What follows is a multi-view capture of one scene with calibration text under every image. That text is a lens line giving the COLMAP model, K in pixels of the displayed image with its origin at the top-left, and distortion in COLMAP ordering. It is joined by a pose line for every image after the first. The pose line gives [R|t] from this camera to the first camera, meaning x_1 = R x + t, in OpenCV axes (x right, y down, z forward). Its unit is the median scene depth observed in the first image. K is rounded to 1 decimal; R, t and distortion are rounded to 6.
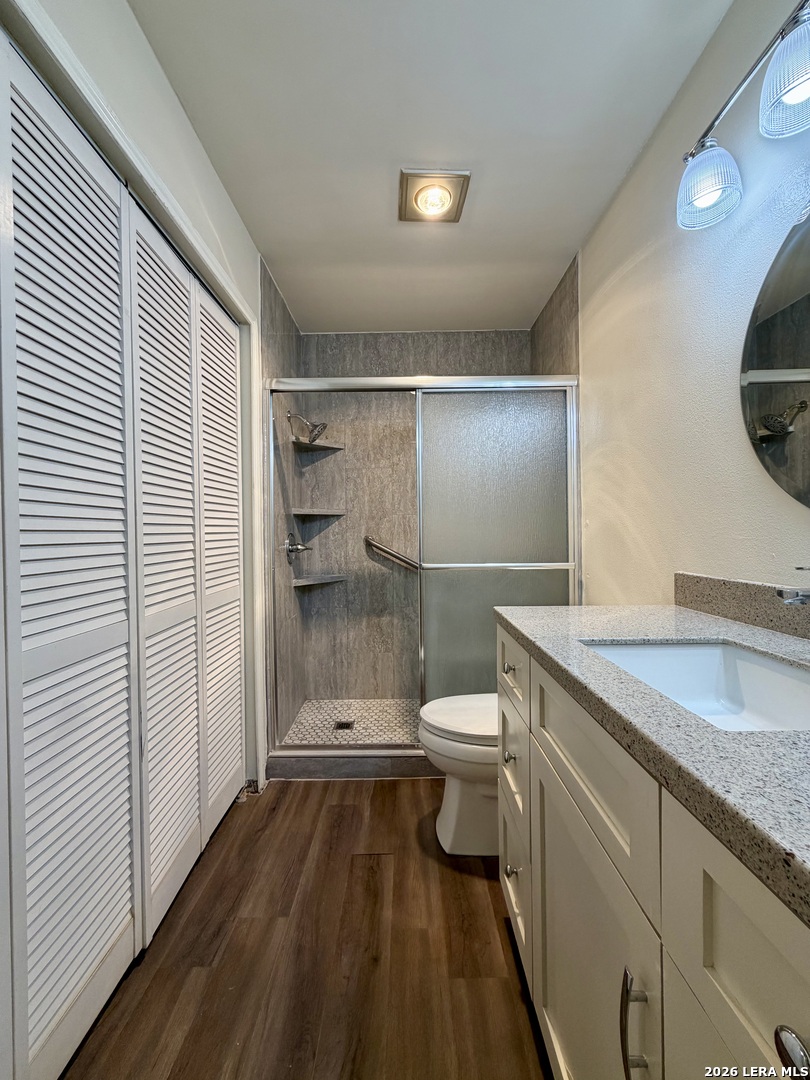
lens RADIAL K [[430.9, 0, 407.1], [0, 430.9, 537.0], [0, 0, 1]] dist [-0.000900, 0.000607]
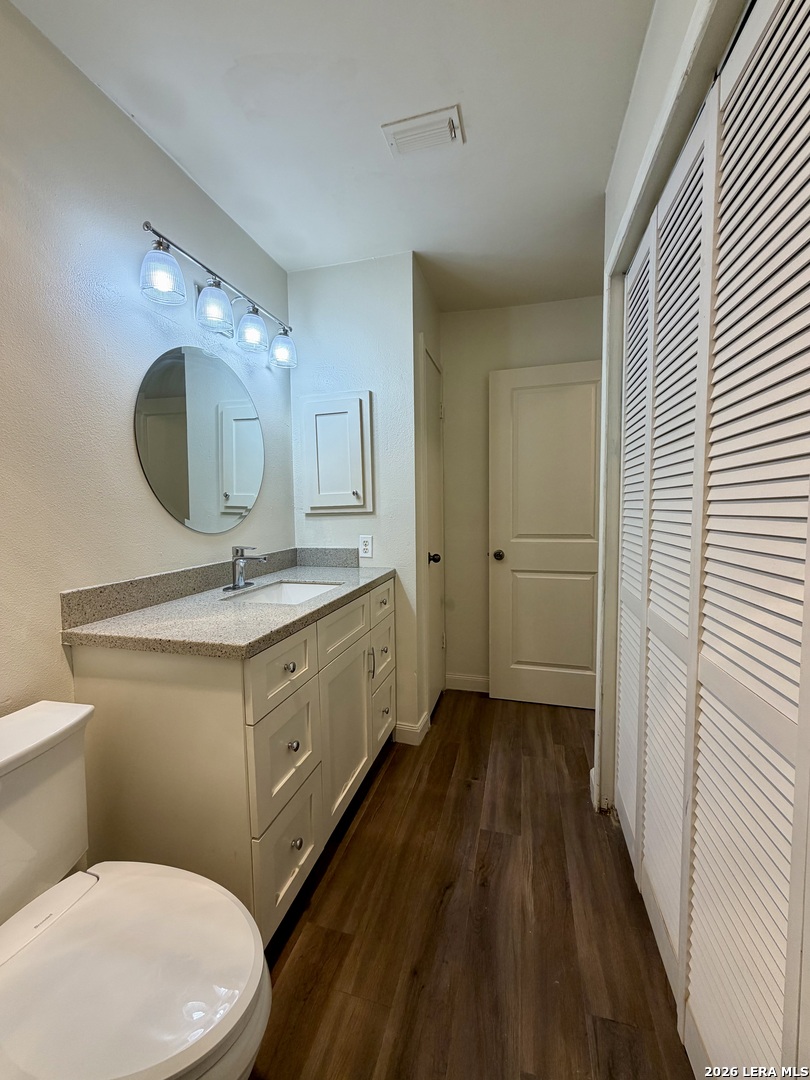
lens RADIAL K [[430.9, 0, 405.0], [0, 430.9, 536.8], [0, 0, 1]] dist [-0.000900, 0.000607]
pose [[-0.963426, 0.005515, 0.267918, -0.213765], [0.026828, 0.996751, 0.075952, -0.060739], [-0.266629, 0.080361, -0.960443, 1.247564]]
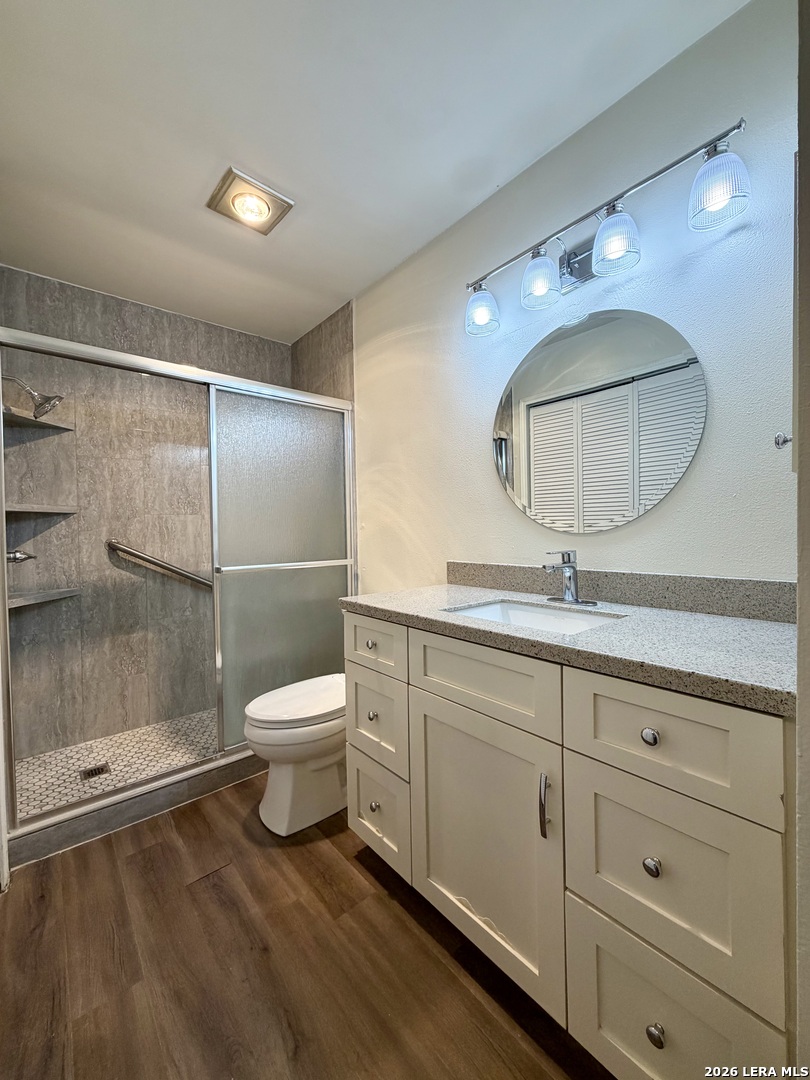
lens RADIAL K [[430.9, 0, 404.9], [0, 430.9, 537.7], [0, 0, 1]] dist [-0.000900, 0.000607]
pose [[0.762469, -0.012542, 0.646903, -0.315212], [0.011801, 0.999915, 0.005477, -0.004911], [-0.646917, 0.003458, 0.762553, -0.005450]]
